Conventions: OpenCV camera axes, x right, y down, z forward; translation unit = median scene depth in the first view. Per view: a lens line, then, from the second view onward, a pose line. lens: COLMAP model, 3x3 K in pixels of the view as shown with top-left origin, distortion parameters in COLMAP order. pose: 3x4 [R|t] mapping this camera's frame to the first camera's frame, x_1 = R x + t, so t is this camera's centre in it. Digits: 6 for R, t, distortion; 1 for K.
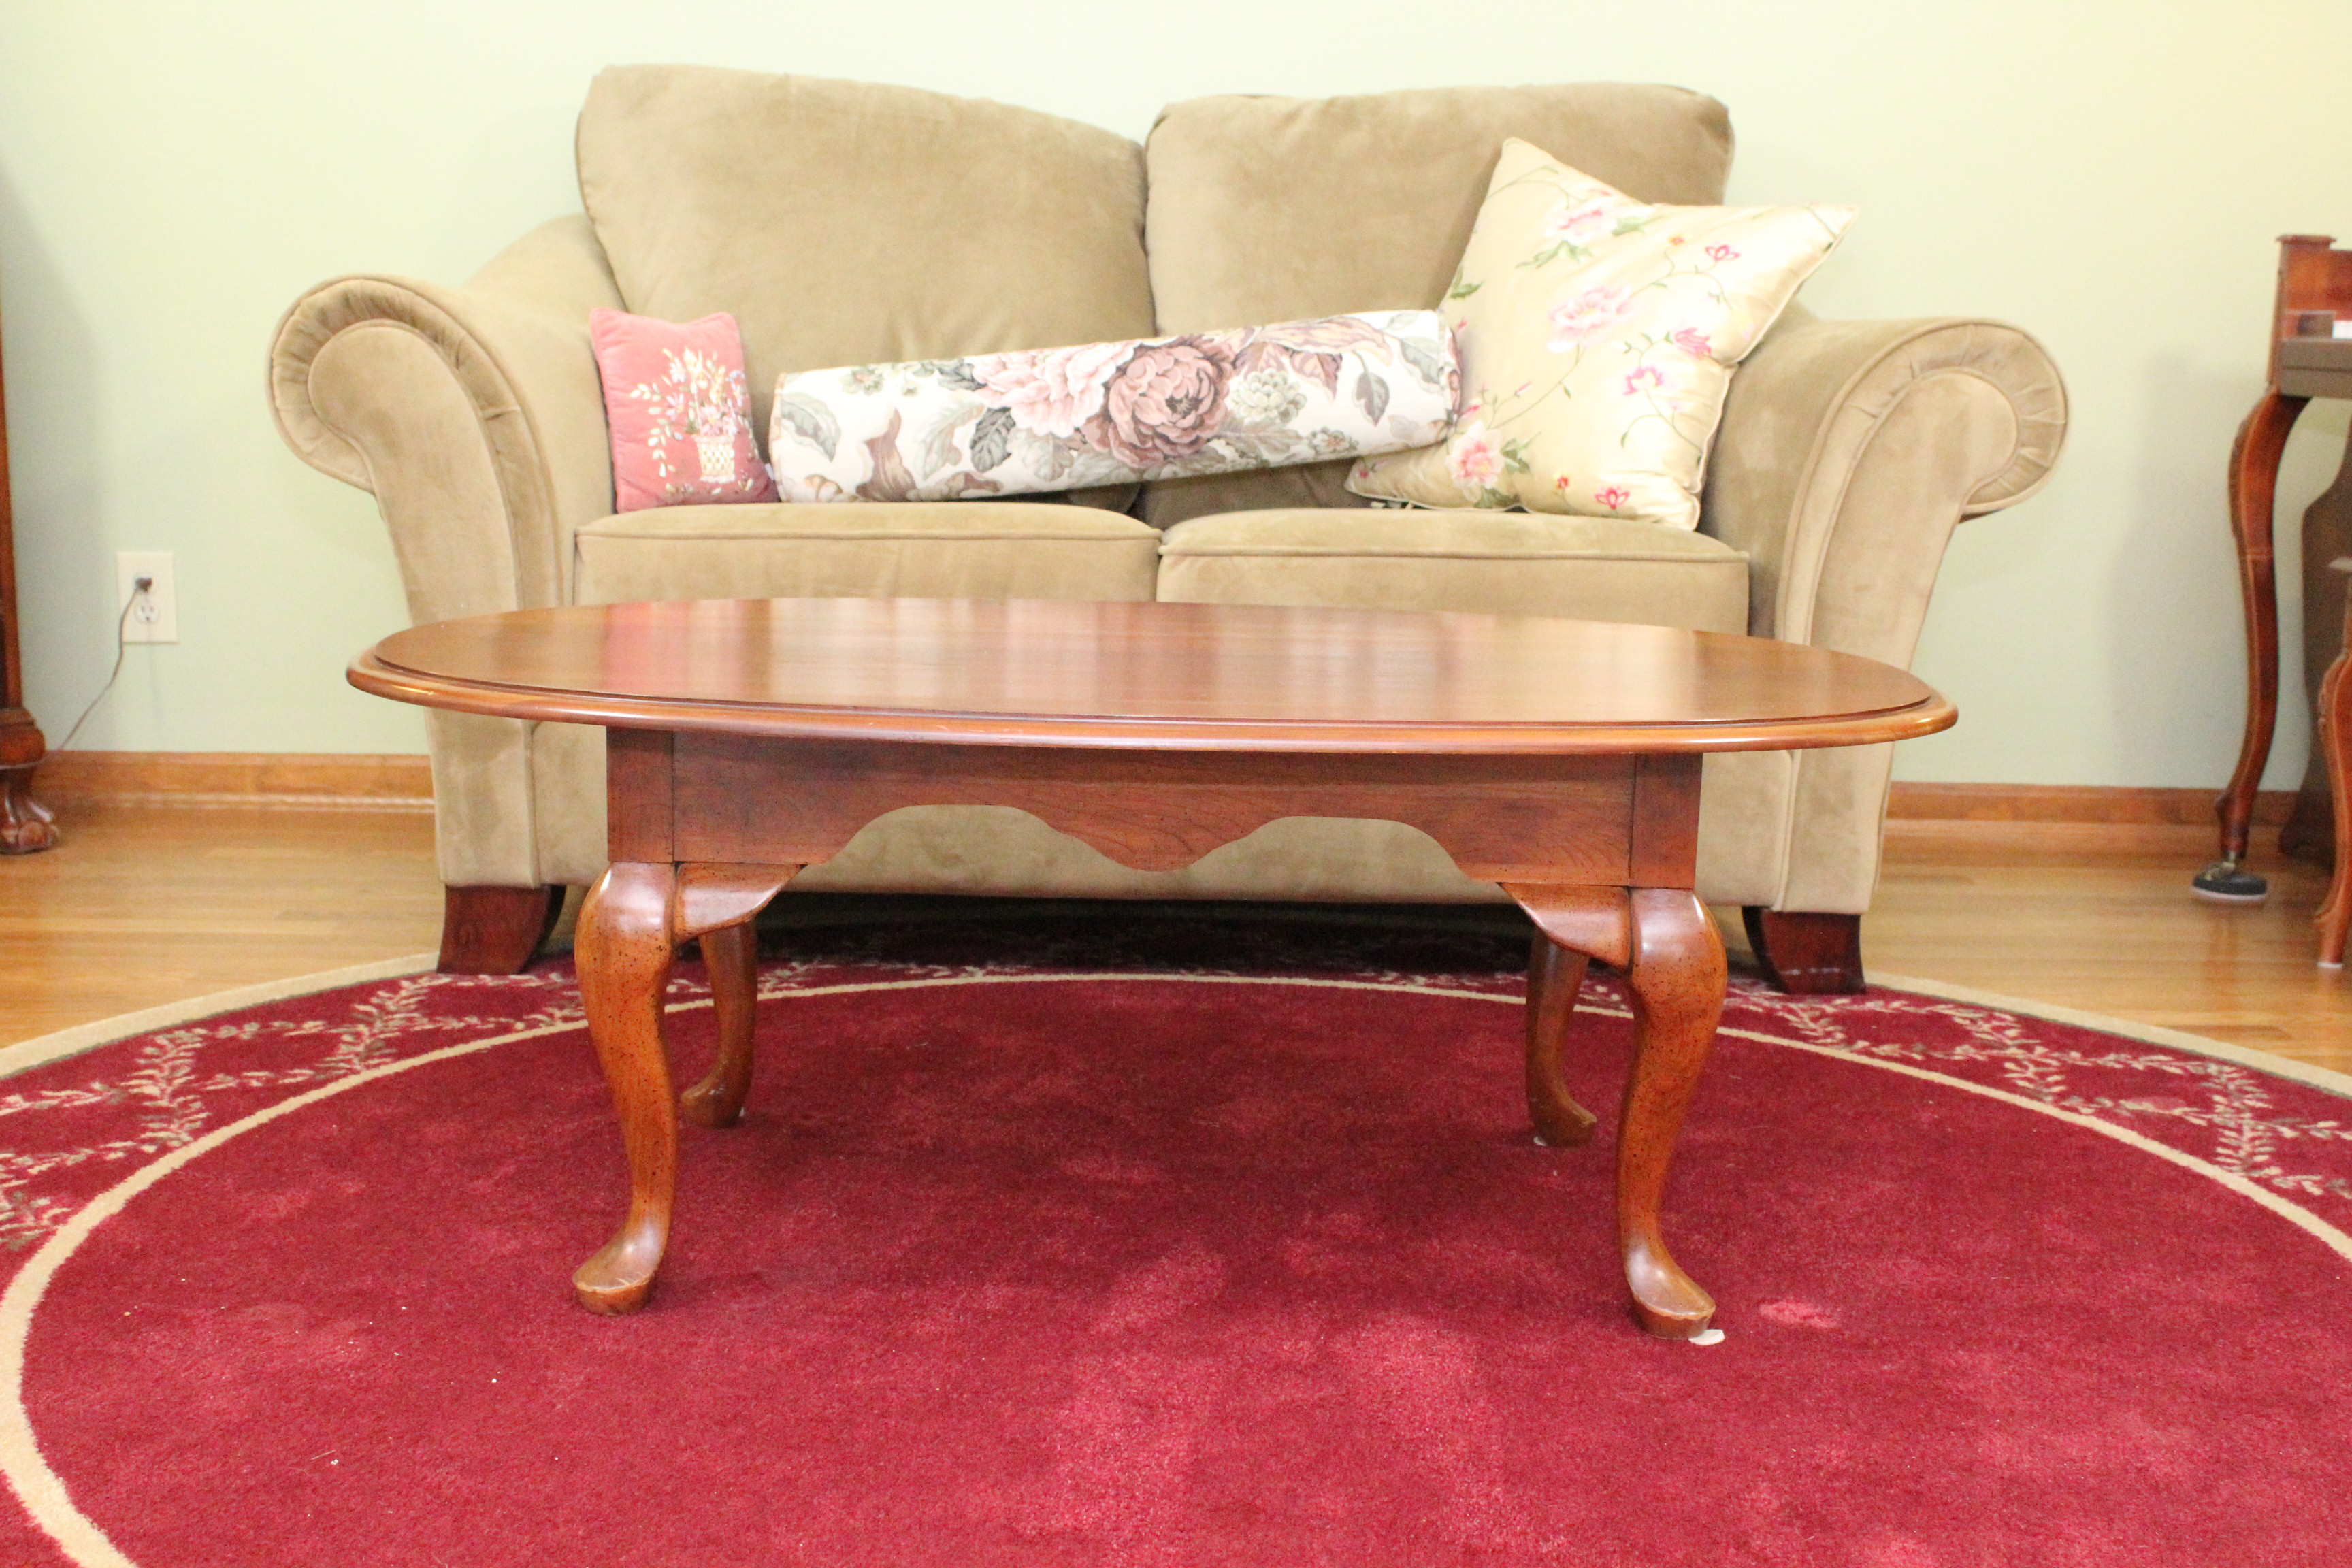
lens RADIAL K [[2907.1, 0, 1176.0], [0, 2907.1, 784.0], [0, 0, 1]] dist [-0.043974, 0.051375]
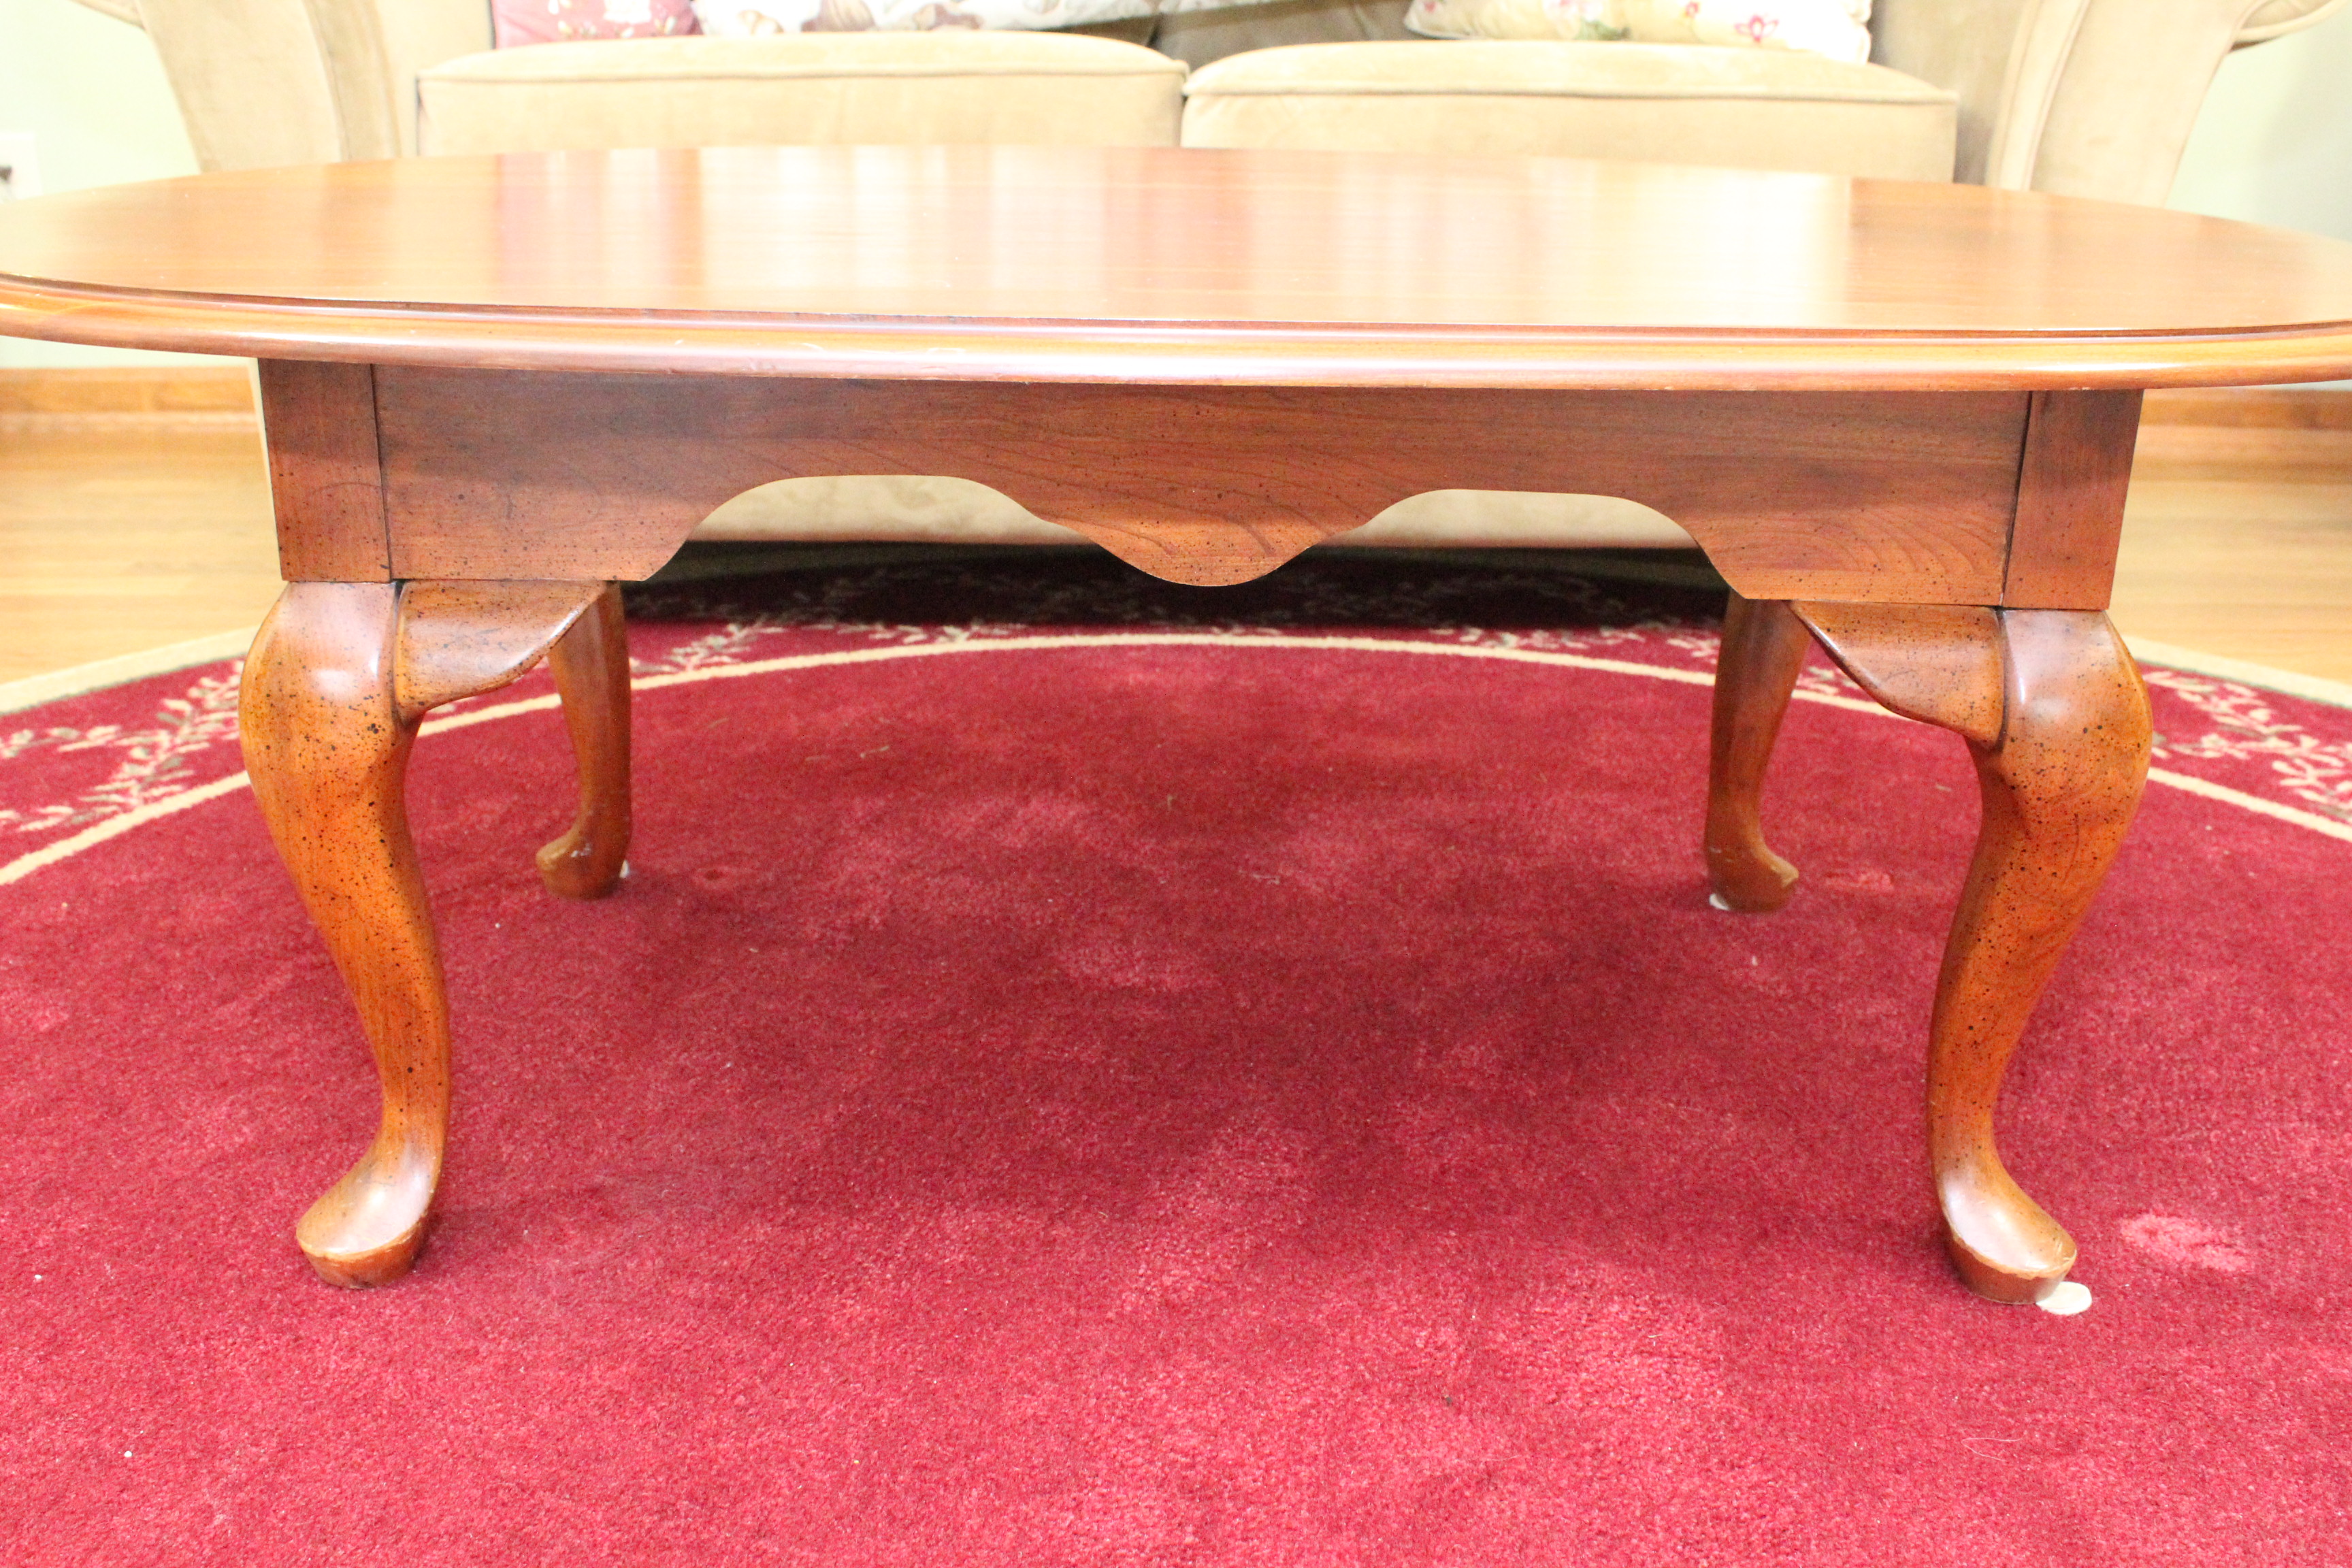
lens RADIAL K [[2366.5, 0, 1176.0], [0, 2366.5, 784.0], [0, 0, 1]] dist [-0.143071, 0.169096]
pose [[0.999964, -0.008446, 0.001037, -0.011241], [0.008127, 0.983988, 0.178047, -0.012127], [-0.002525, -0.178032, 0.984021, 0.412125]]
